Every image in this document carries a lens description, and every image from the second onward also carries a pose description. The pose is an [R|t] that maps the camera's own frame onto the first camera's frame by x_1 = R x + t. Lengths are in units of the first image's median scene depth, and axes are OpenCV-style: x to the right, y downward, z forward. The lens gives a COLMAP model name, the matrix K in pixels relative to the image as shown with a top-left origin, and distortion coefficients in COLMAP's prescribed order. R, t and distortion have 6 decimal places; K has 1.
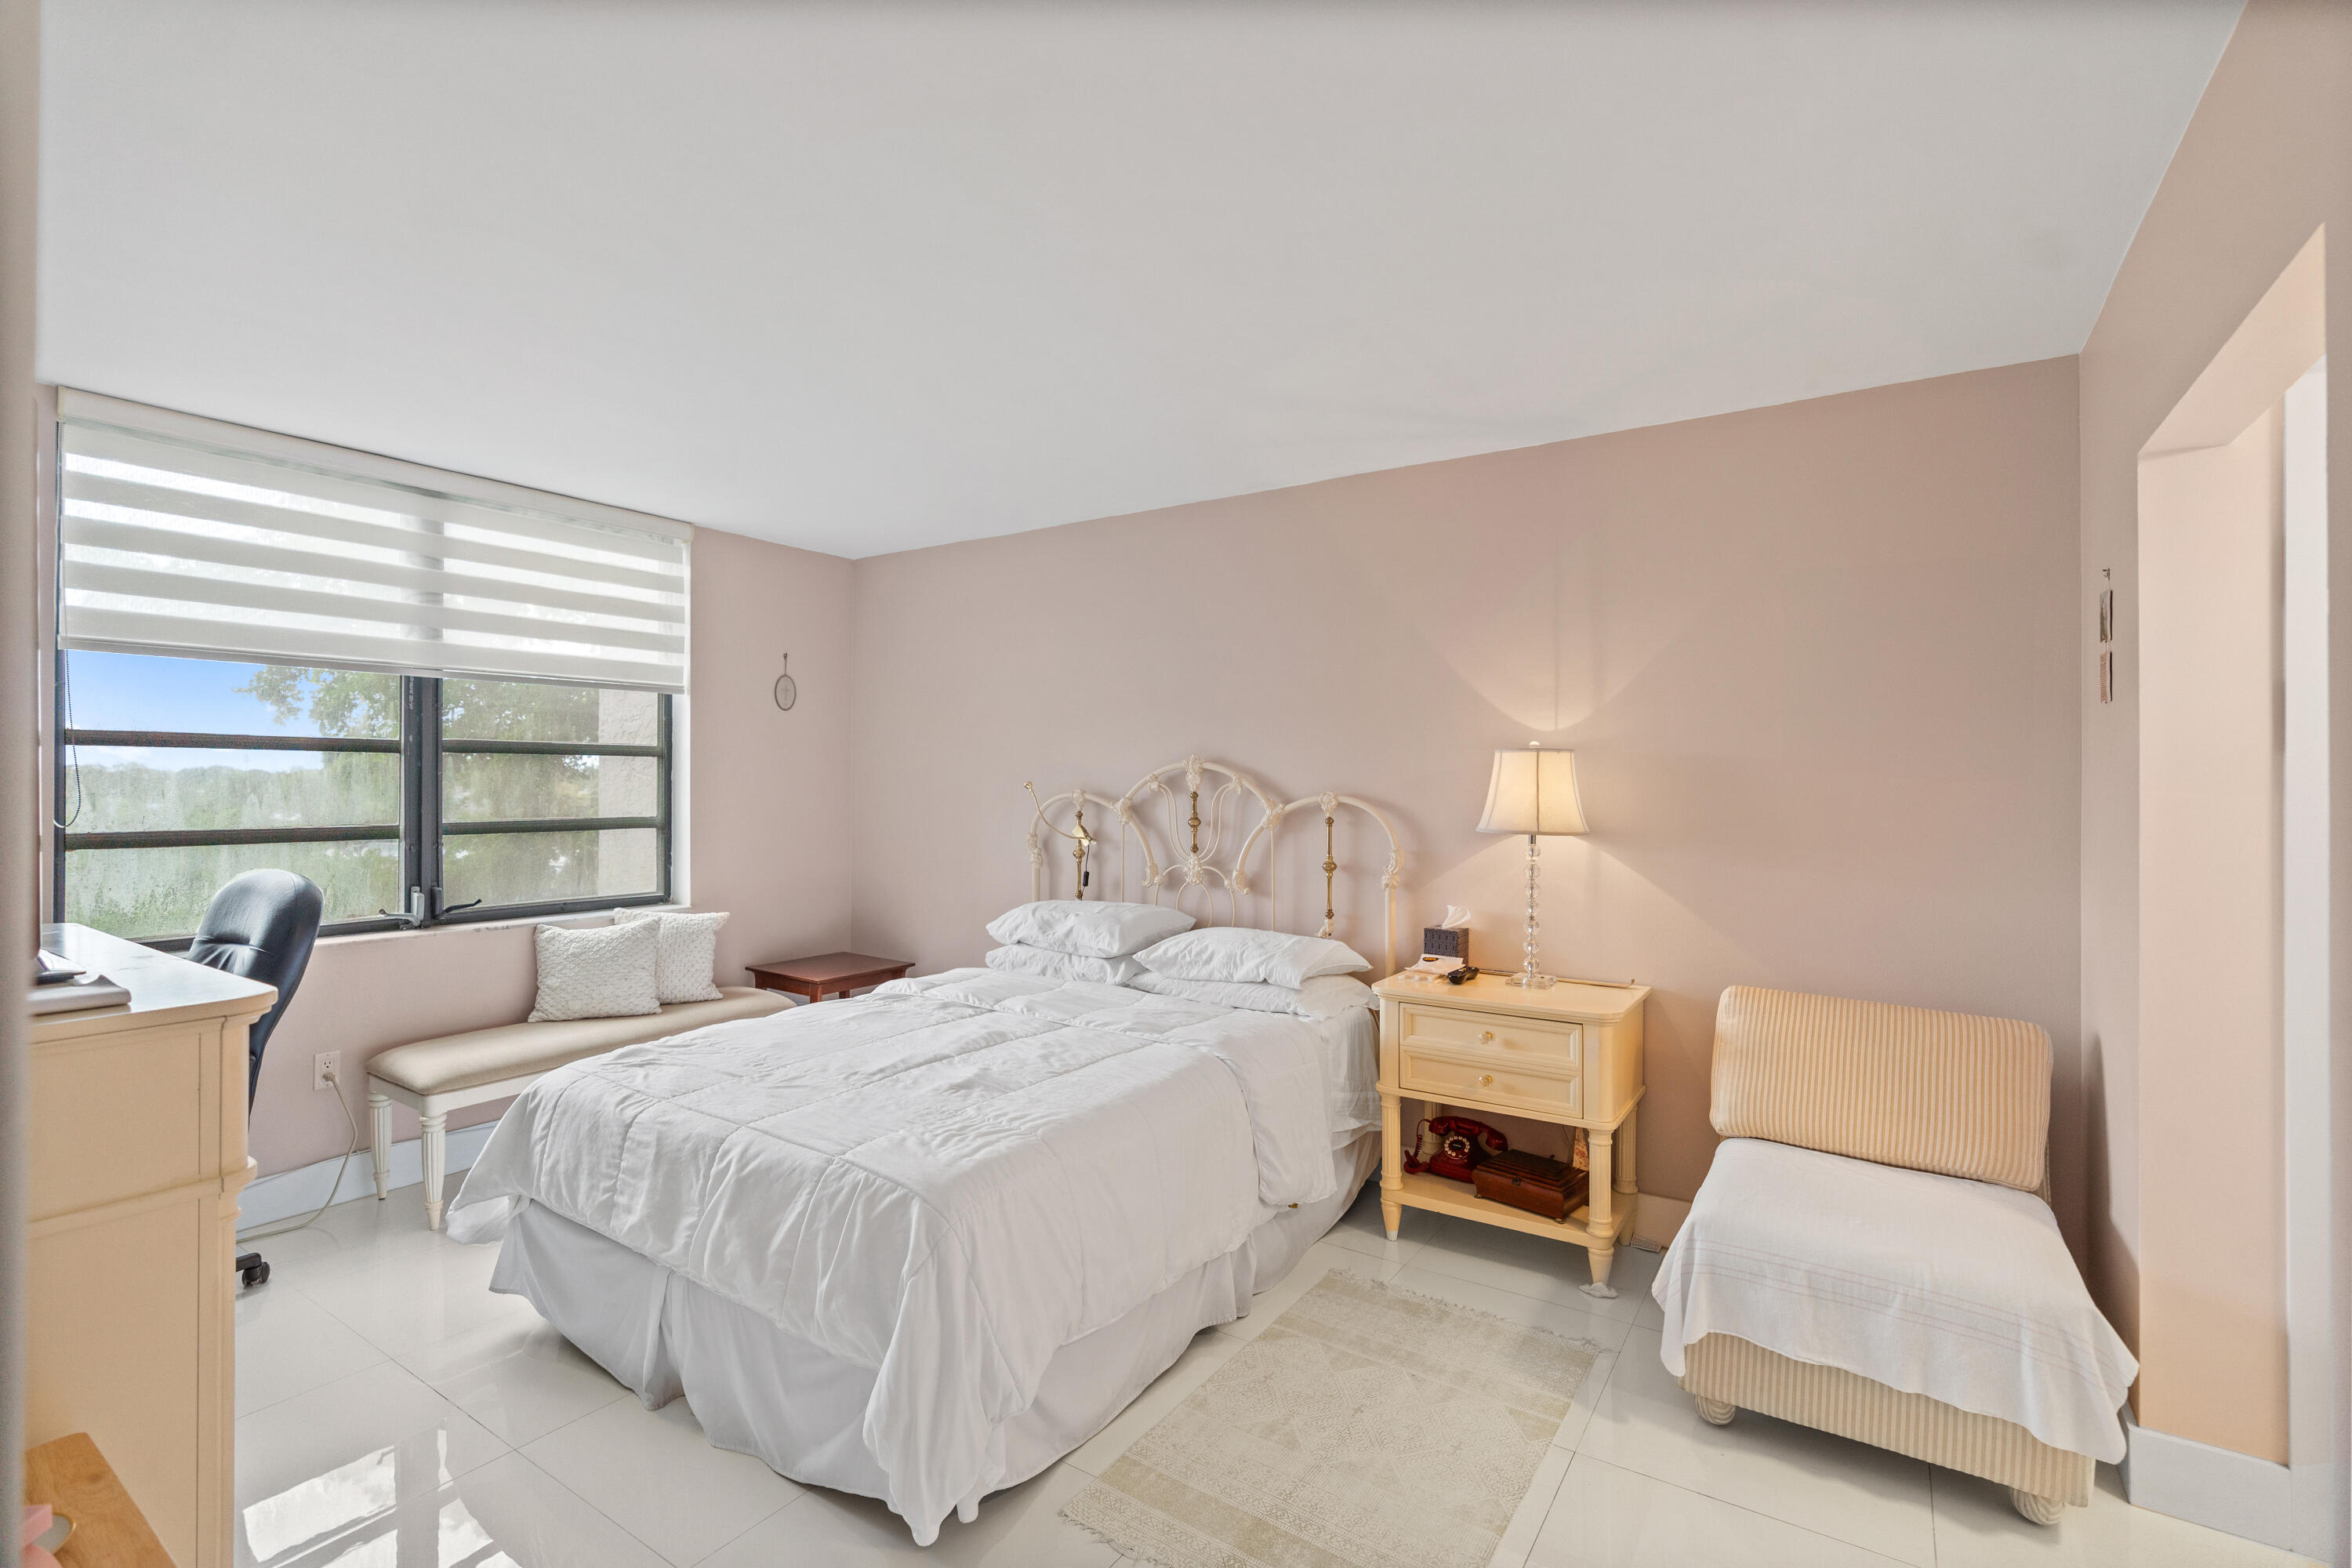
lens RADIAL K [[1064.4, 0, 1165.5], [0, 1064.4, 777.8], [0, 0, 1]] dist [-0.010750, 0.003776]
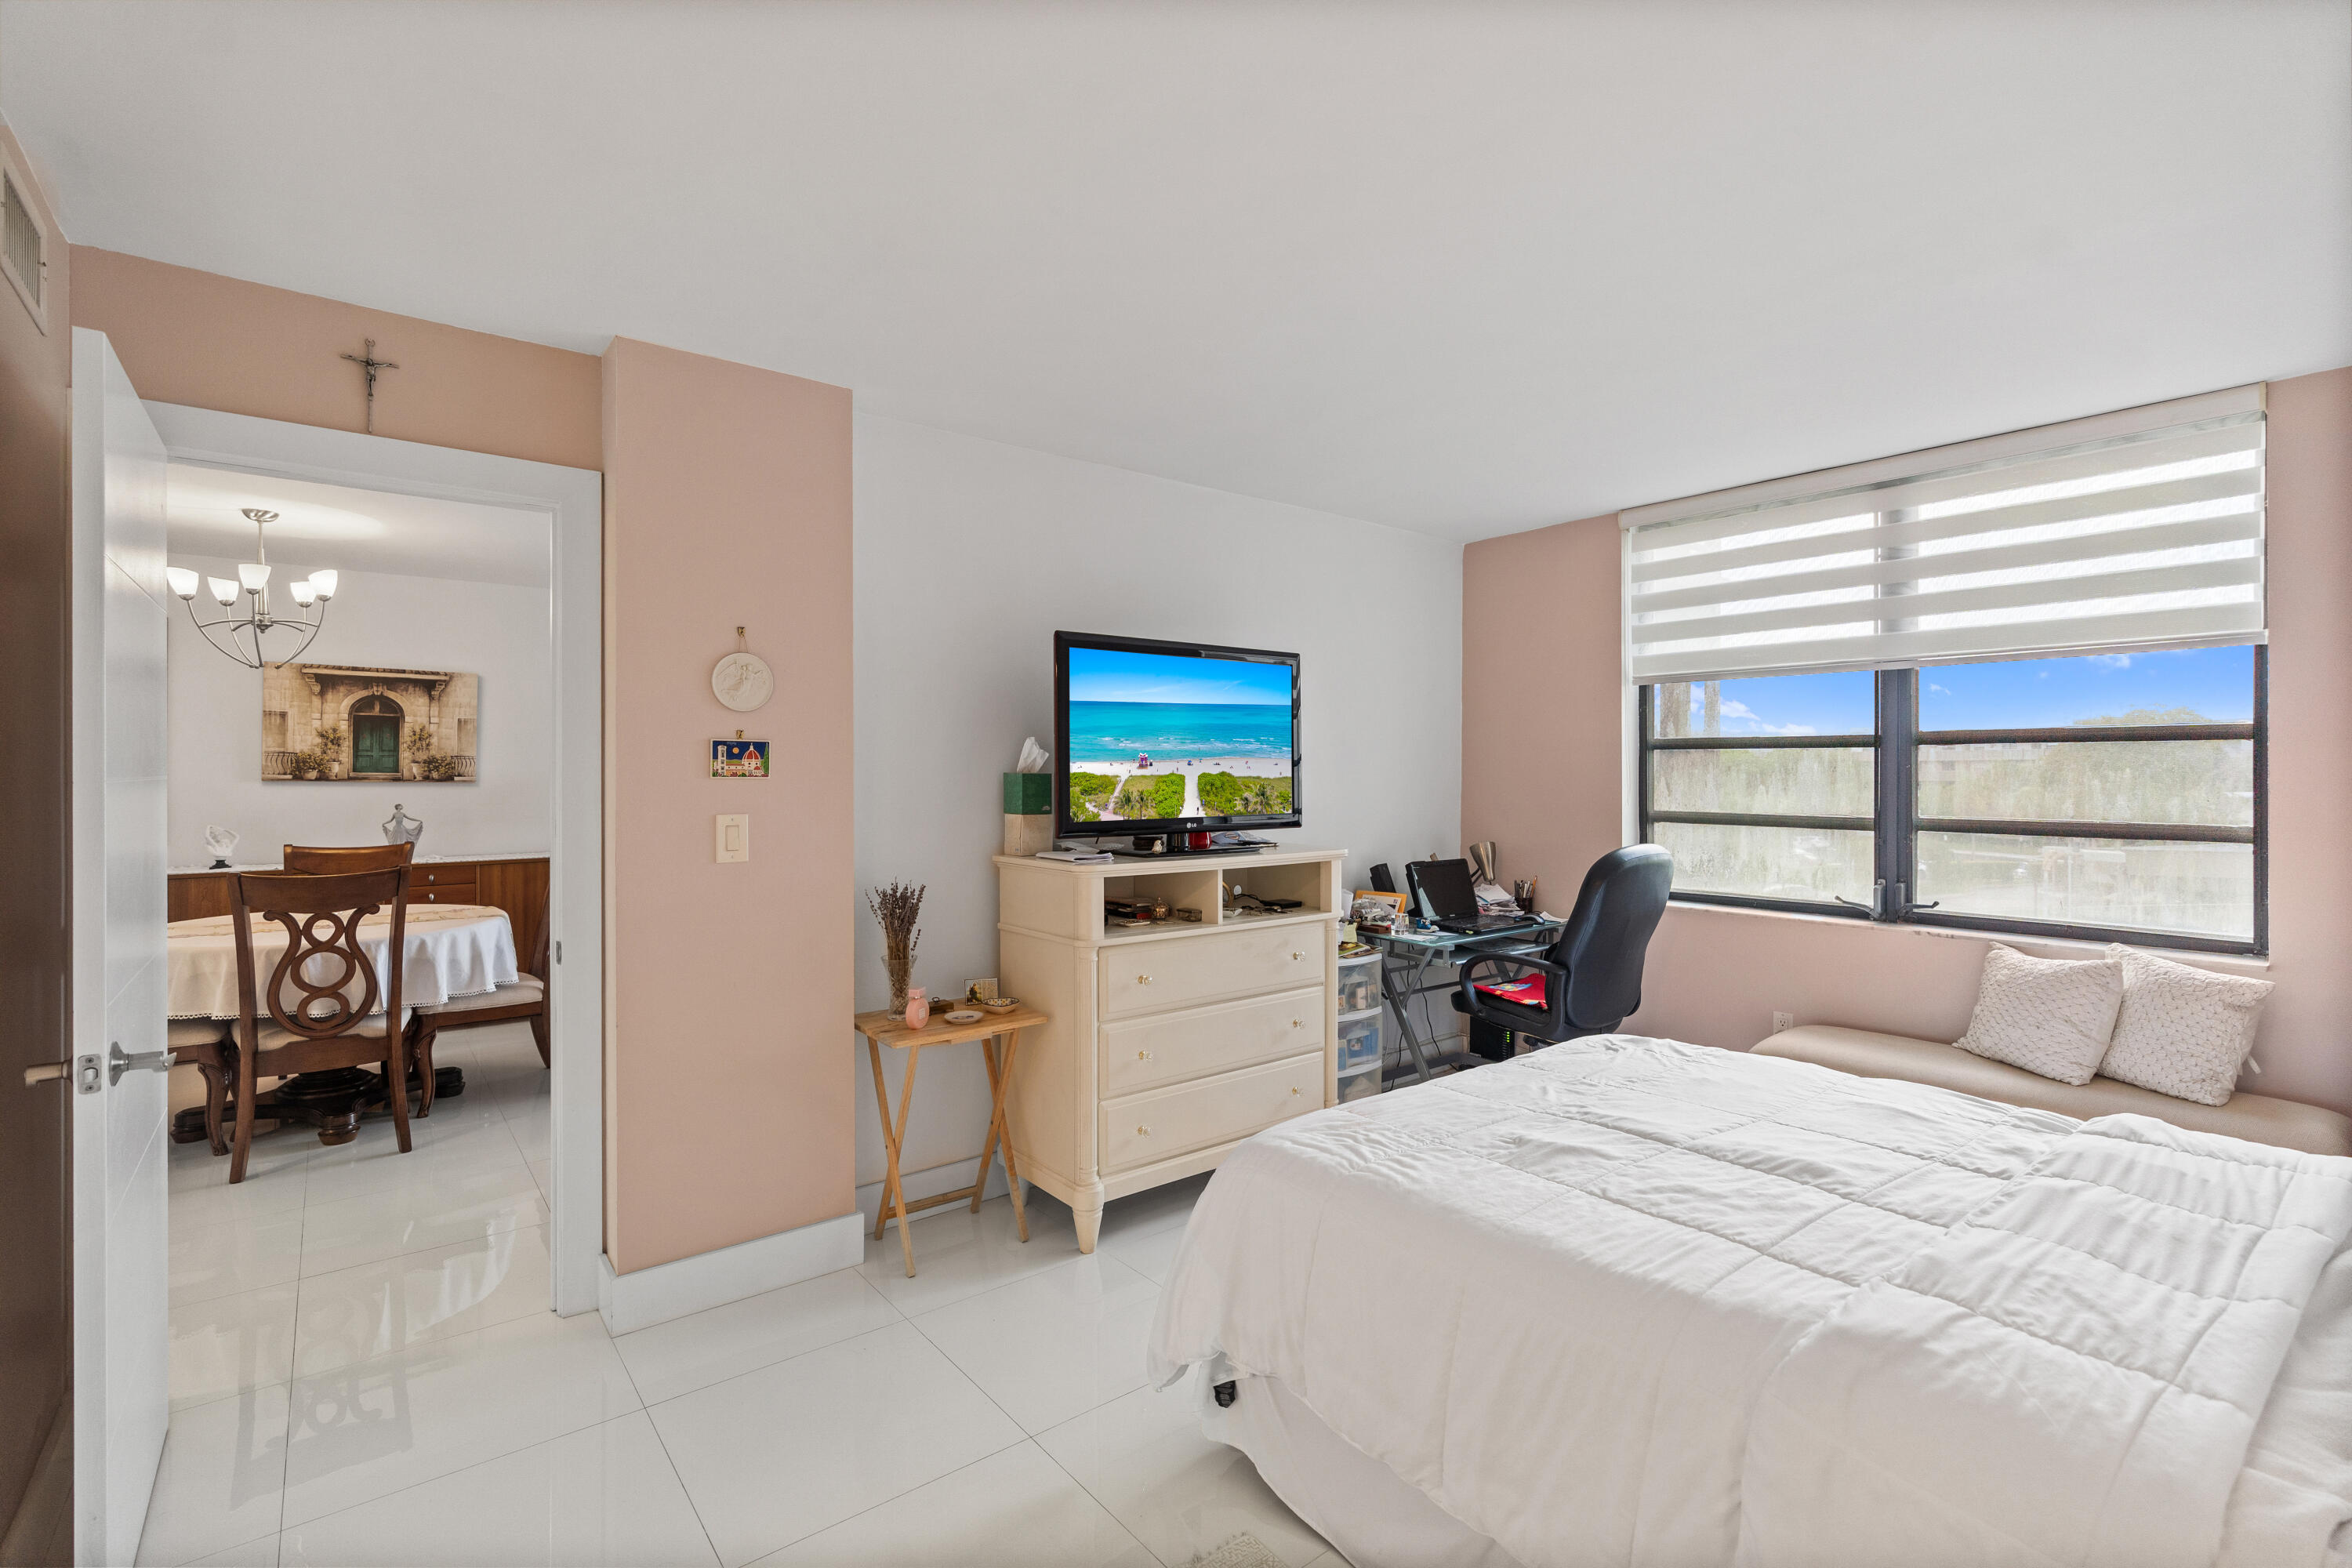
lens RADIAL K [[1064.4, 0, 1170.5], [0, 1064.4, 770.4], [0, 0, 1]] dist [-0.010750, 0.003776]
pose [[-0.299677, -0.003867, -0.954033, 0.454161], [0.001182, 0.999990, -0.004425, 0.003119], [0.954040, -0.002454, -0.299670, 0.662095]]
